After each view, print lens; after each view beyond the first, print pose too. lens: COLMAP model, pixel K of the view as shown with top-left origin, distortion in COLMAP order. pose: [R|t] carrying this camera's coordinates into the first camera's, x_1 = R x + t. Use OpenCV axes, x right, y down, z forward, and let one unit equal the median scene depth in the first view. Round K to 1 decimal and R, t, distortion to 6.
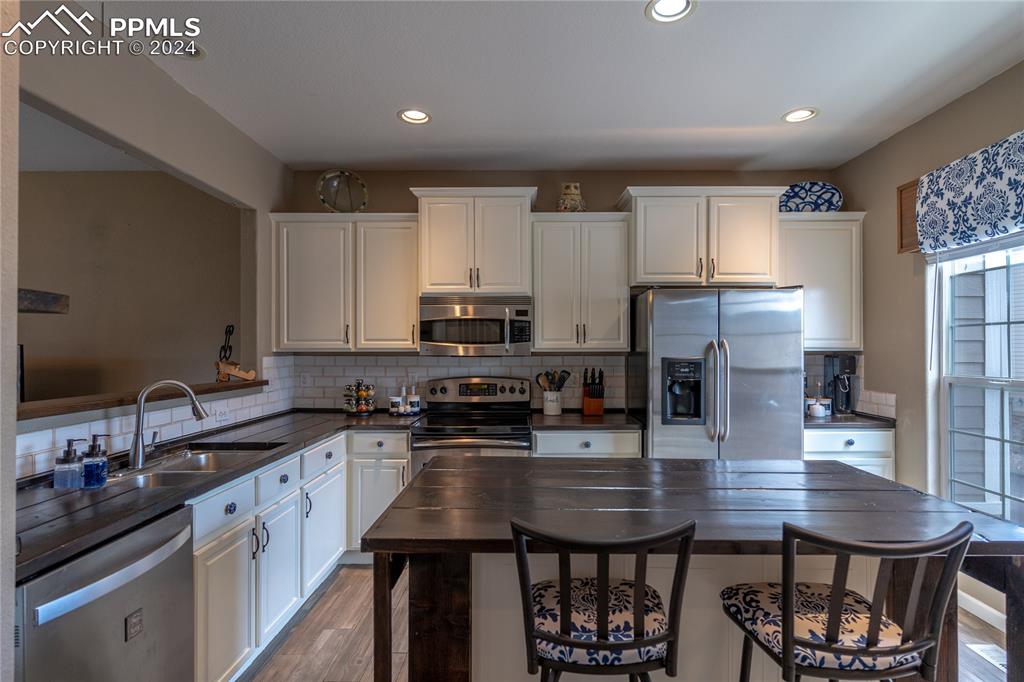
lens RADIAL K [[516.0, 0, 522.7], [0, 516.0, 341.6], [0, 0, 1]] dist [-0.002617, 0.000227]
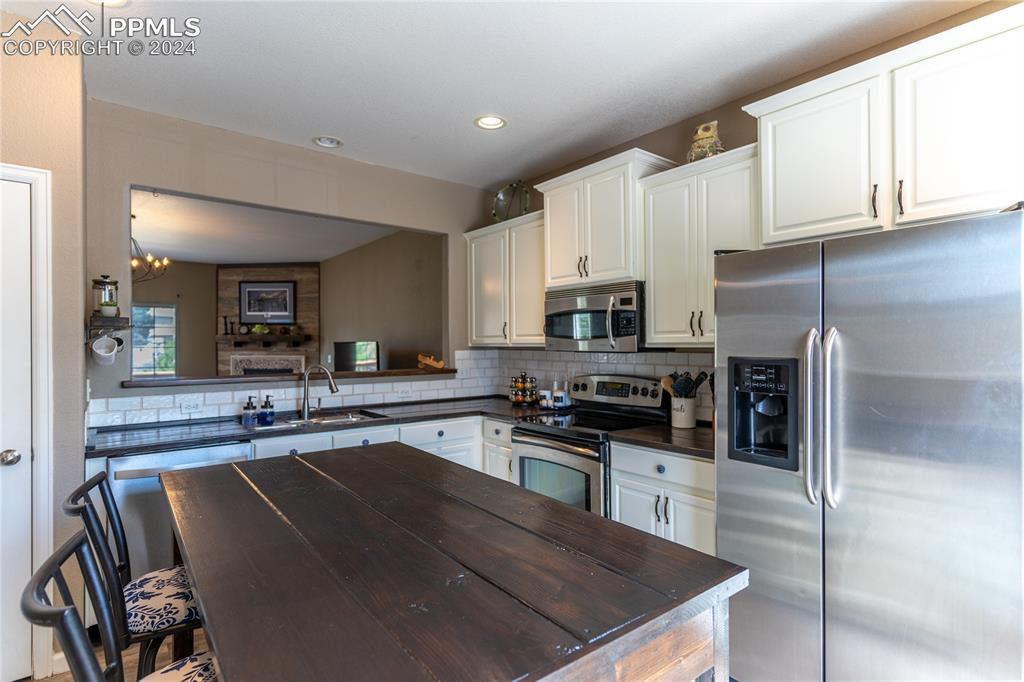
lens RADIAL K [[516.0, 0, 522.7], [0, 516.0, 341.6], [0, 0, 1]] dist [-0.002617, 0.000227]
pose [[0.618907, -0.004515, -0.785451, 0.557115], [0.011905, 0.999923, 0.003632, 0.005461], [0.785374, -0.011598, 0.618913, 0.340727]]
